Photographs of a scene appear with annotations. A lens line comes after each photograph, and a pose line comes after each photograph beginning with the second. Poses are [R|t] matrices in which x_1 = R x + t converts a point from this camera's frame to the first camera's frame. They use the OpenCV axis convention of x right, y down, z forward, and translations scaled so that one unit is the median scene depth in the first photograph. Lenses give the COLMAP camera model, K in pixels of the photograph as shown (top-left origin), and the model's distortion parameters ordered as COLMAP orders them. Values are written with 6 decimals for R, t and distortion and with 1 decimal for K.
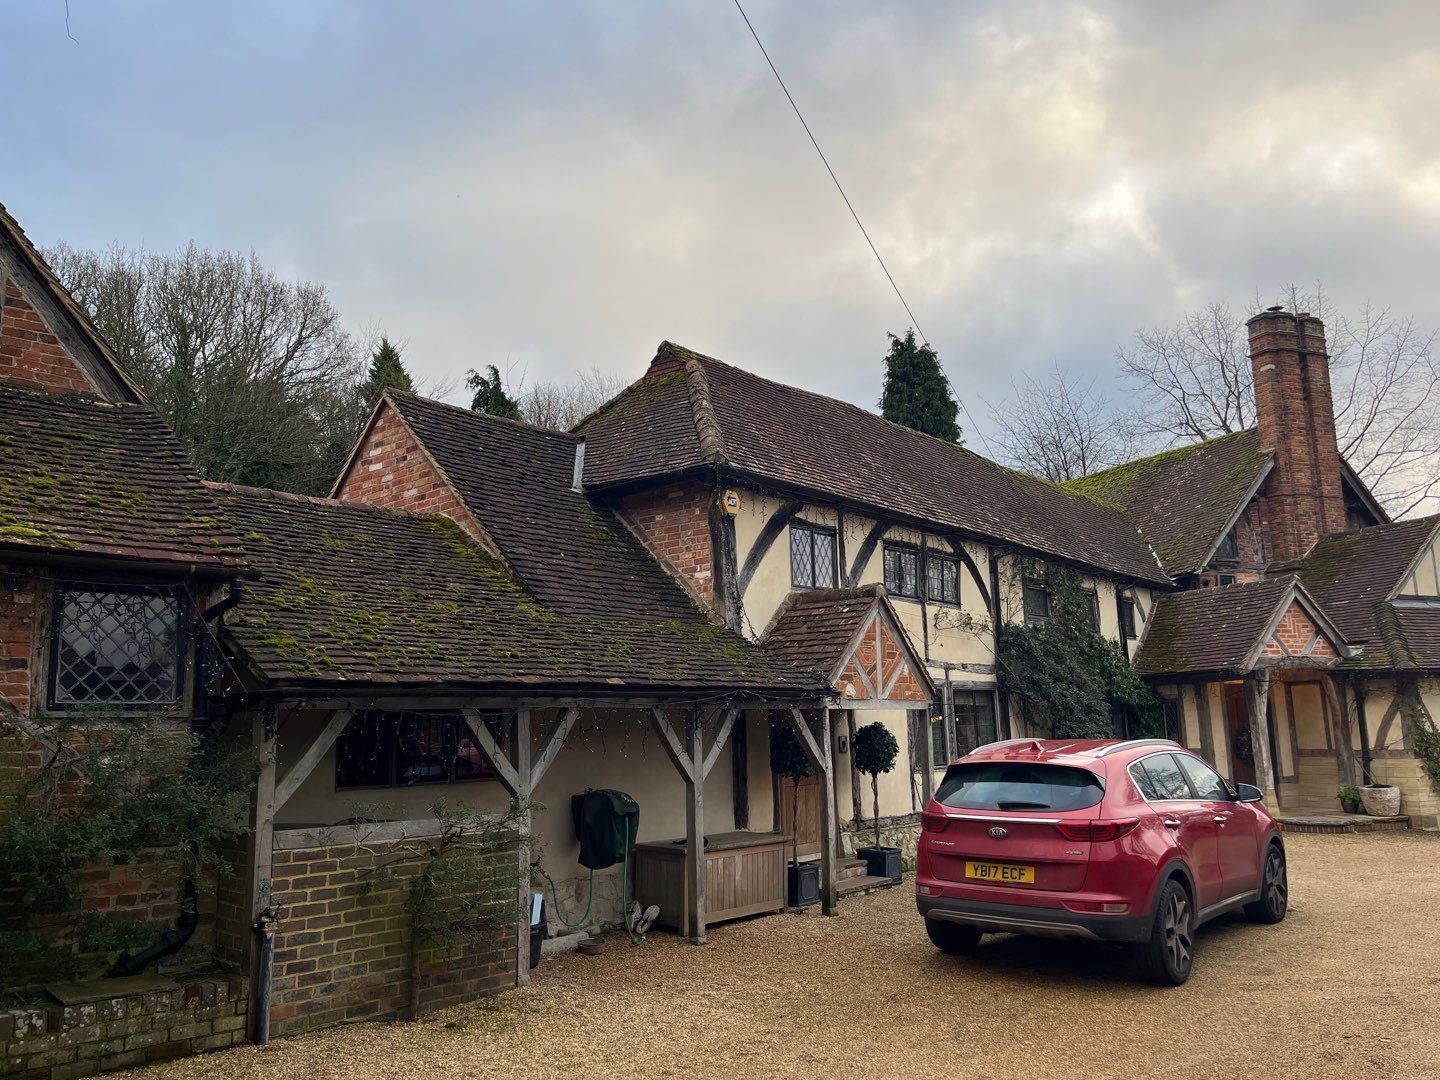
lens RADIAL K [[1088.9, 0, 710.2], [0, 1088.9, 555.9], [0, 0, 1]] dist [0.029359, -0.021126]
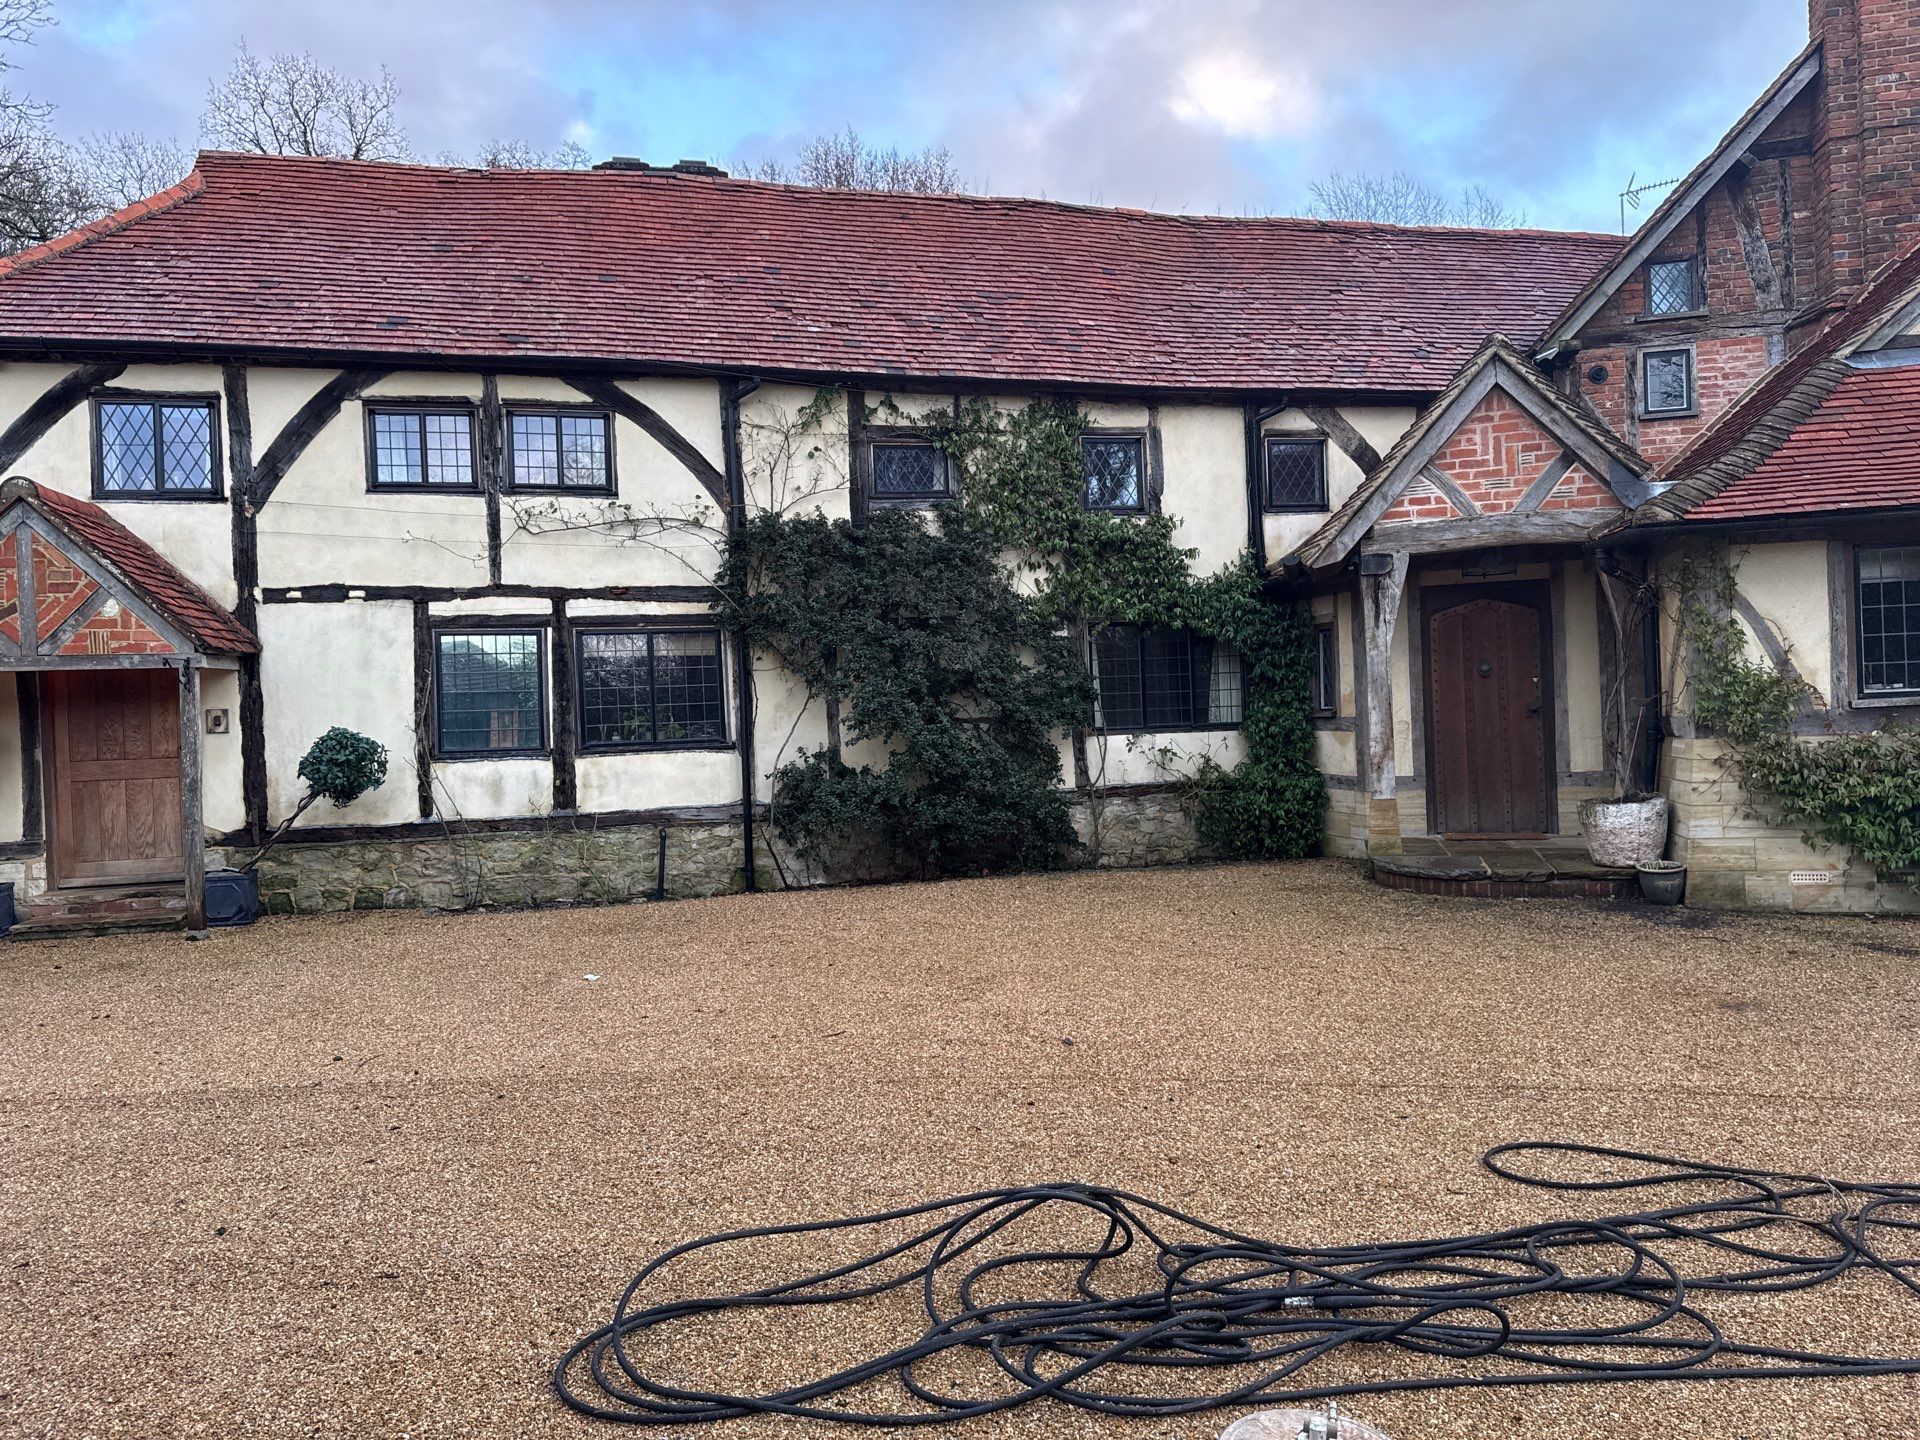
lens RADIAL K [[1341.4, 0, 957.7], [0, 1341.4, 720.5], [0, 0, 1]] dist [0.075339, -0.089491]
pose [[0.819221, -0.005853, -0.573449, 0.805986], [0.107503, 0.983789, 0.143537, 0.083138], [0.563312, -0.179236, 0.806569, 0.479439]]
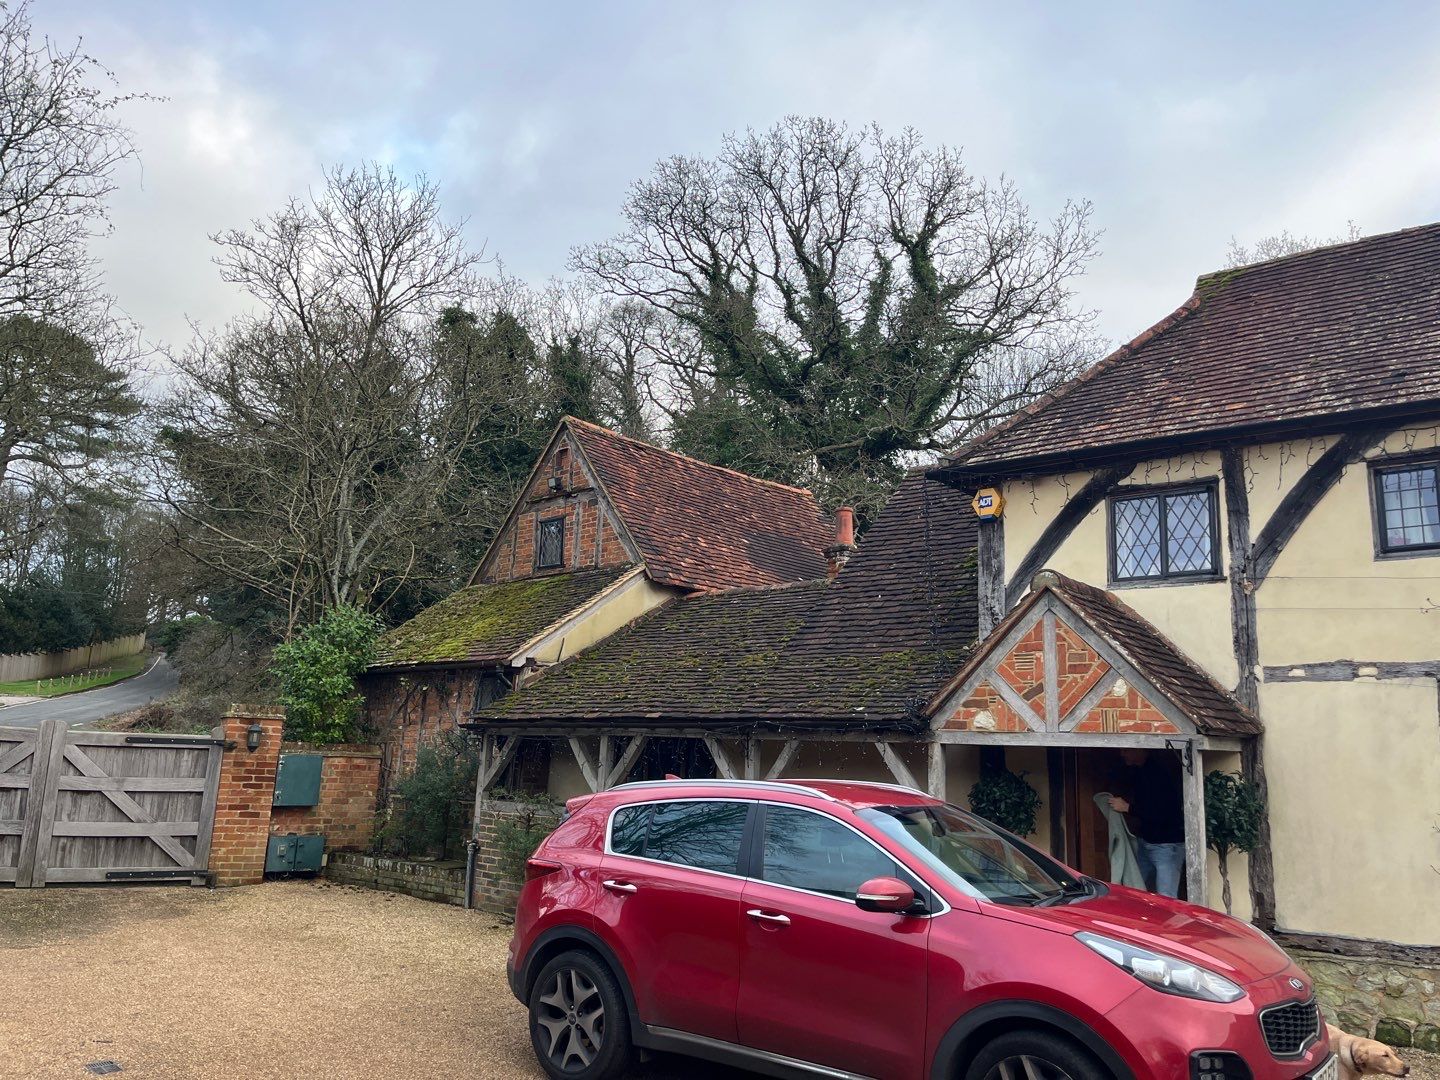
lens RADIAL K [[1088.9, 0, 725.5], [0, 1088.9, 552.2], [0, 0, 1]] dist [0.029359, -0.021126]
pose [[0.043860, -0.169816, -0.984499, 0.645911], [0.118212, 0.979407, -0.163672, 0.080080], [0.992019, -0.109201, 0.063031, 0.561238]]
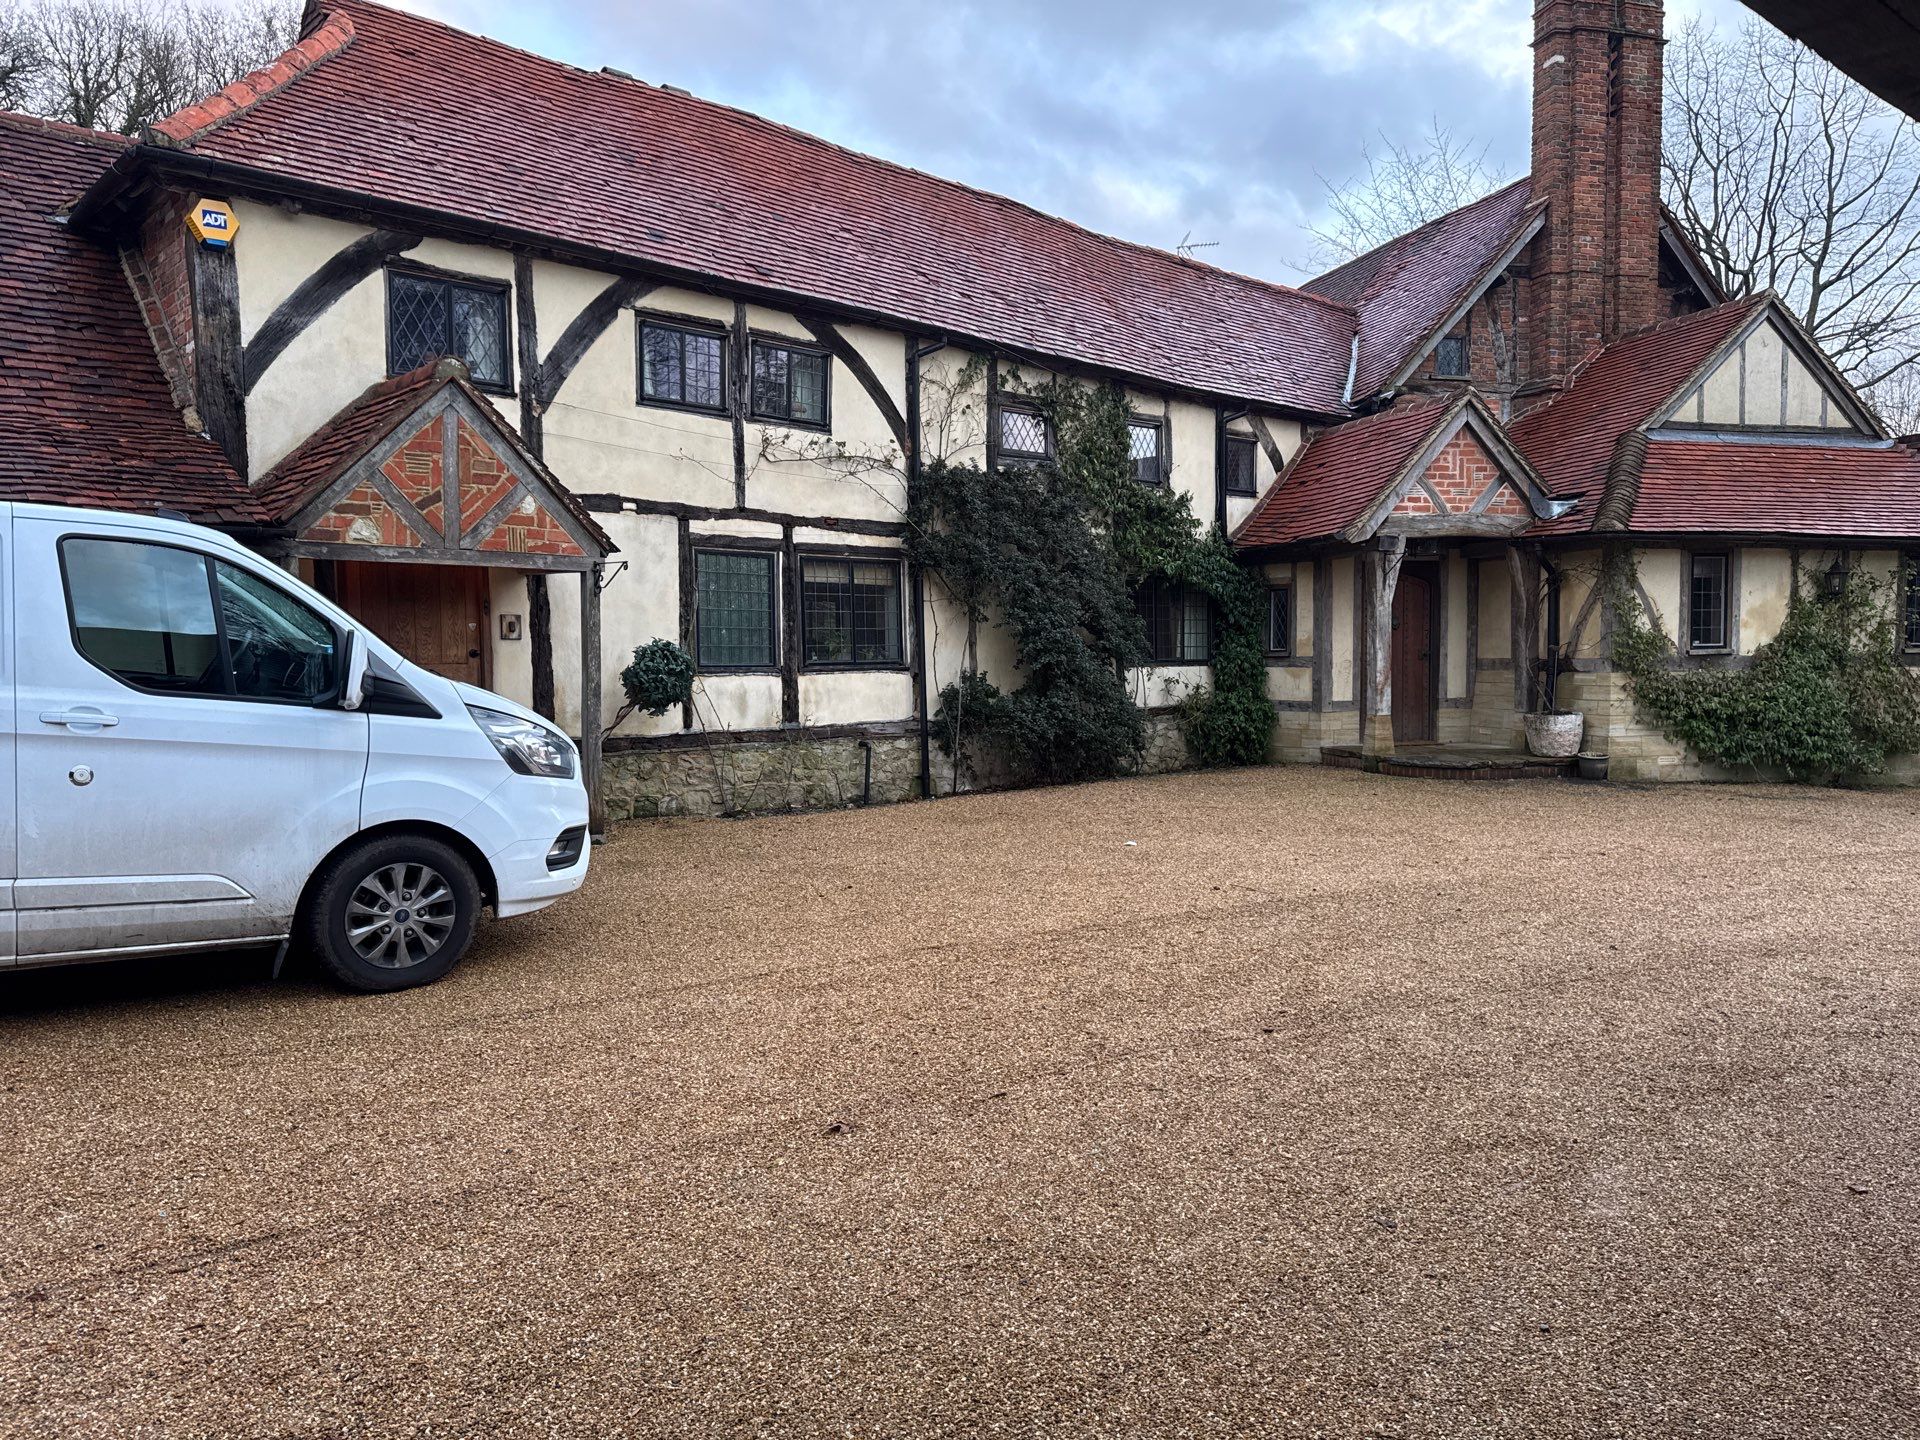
lens RADIAL K [[1341.4, 0, 950.6], [0, 1341.4, 726.0], [0, 0, 1]] dist [0.075339, -0.089491]
pose [[0.993957, 0.017097, -0.108434, 0.388052], [0.005937, 0.977979, 0.208618, 0.052521], [0.109613, -0.208001, 0.971967, 0.193362]]
